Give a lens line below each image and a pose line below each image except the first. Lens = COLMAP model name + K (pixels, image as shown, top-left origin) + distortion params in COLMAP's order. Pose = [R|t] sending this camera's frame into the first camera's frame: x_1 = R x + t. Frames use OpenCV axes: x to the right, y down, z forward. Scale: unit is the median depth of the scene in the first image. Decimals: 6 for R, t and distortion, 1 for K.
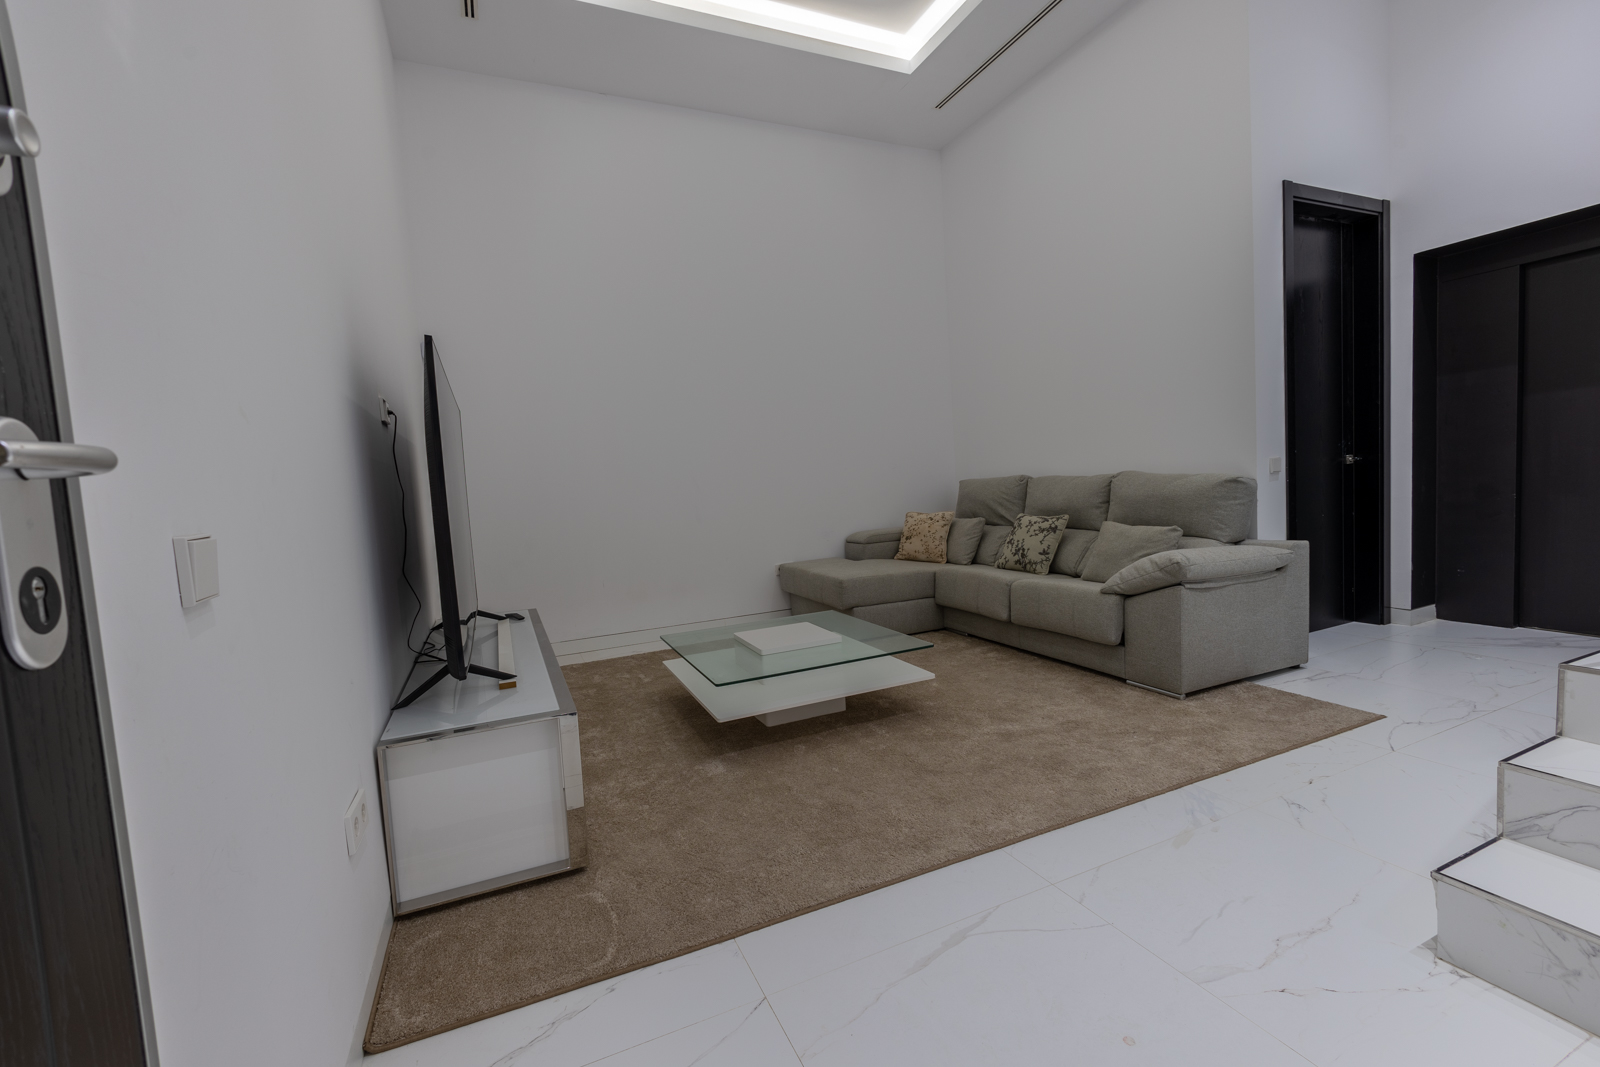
lens RADIAL K [[688.4, 0, 801.7], [0, 688.4, 529.8], [0, 0, 1]] dist [-0.007586, 0.000384]
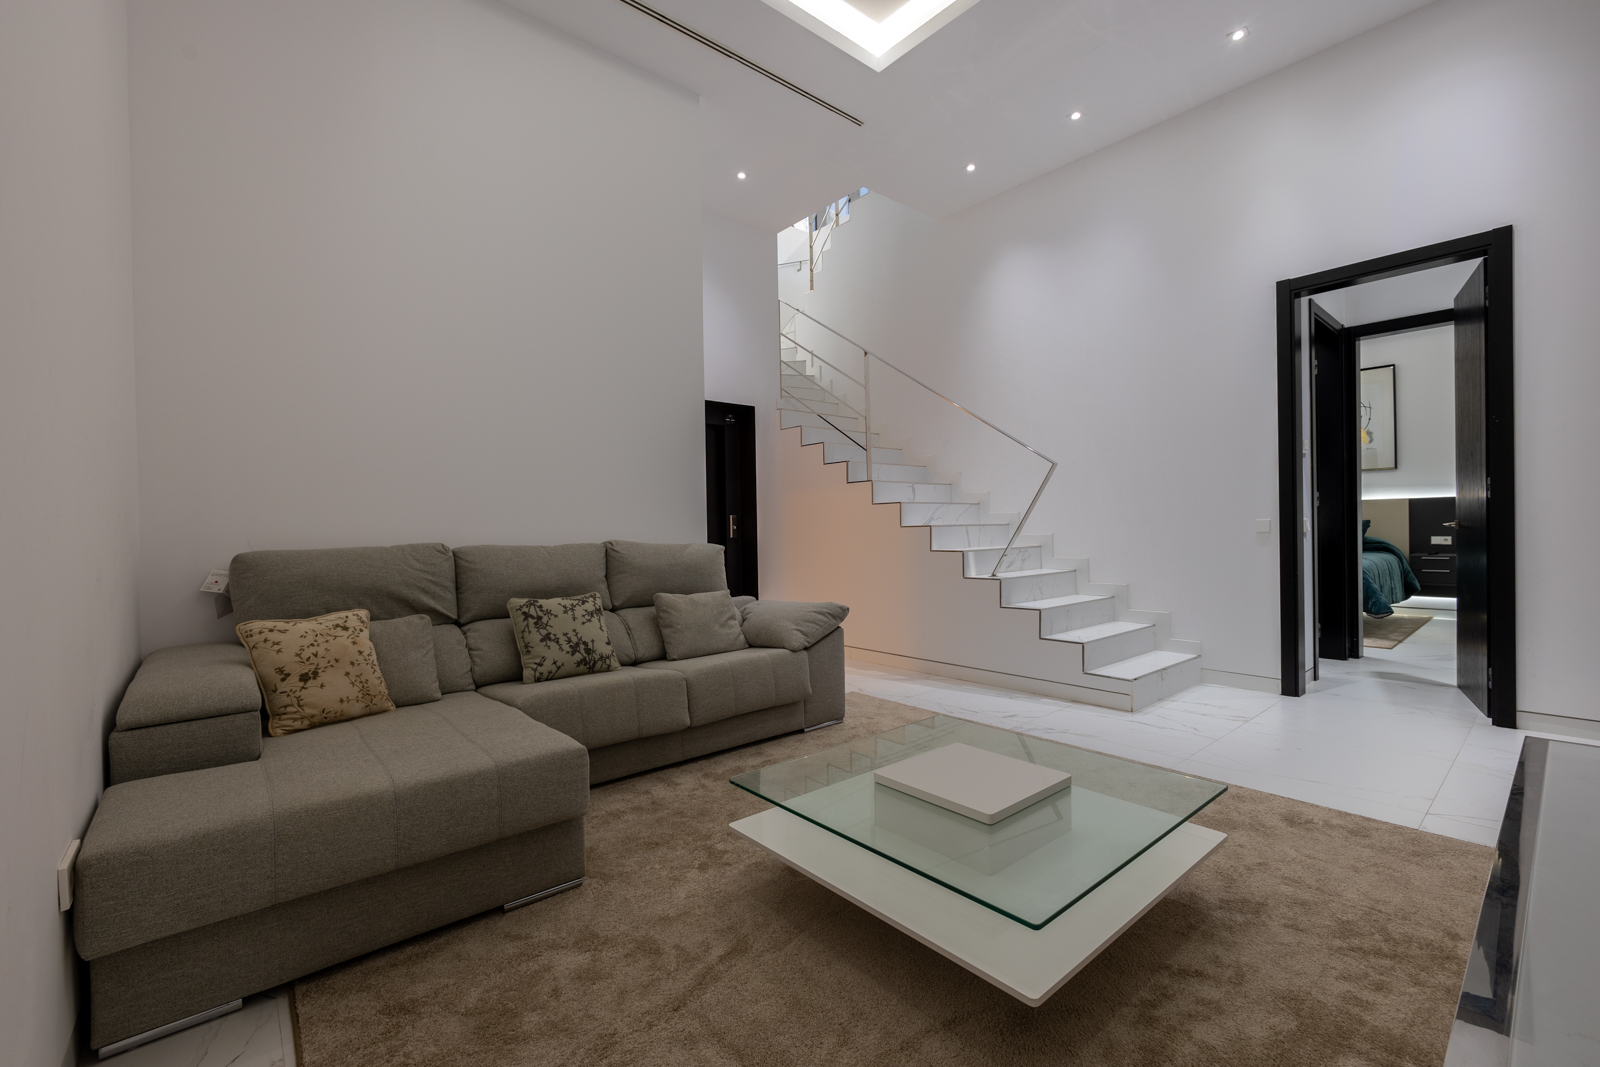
lens RADIAL K [[688.4, 0, 803.4], [0, 688.4, 532.7], [0, 0, 1]] dist [-0.007586, 0.000384]
pose [[-0.286927, 0.058090, 0.956190, -0.440027], [0.104014, 0.994148, -0.029184, -0.041413], [-0.952289, 0.091084, -0.291290, 0.997516]]
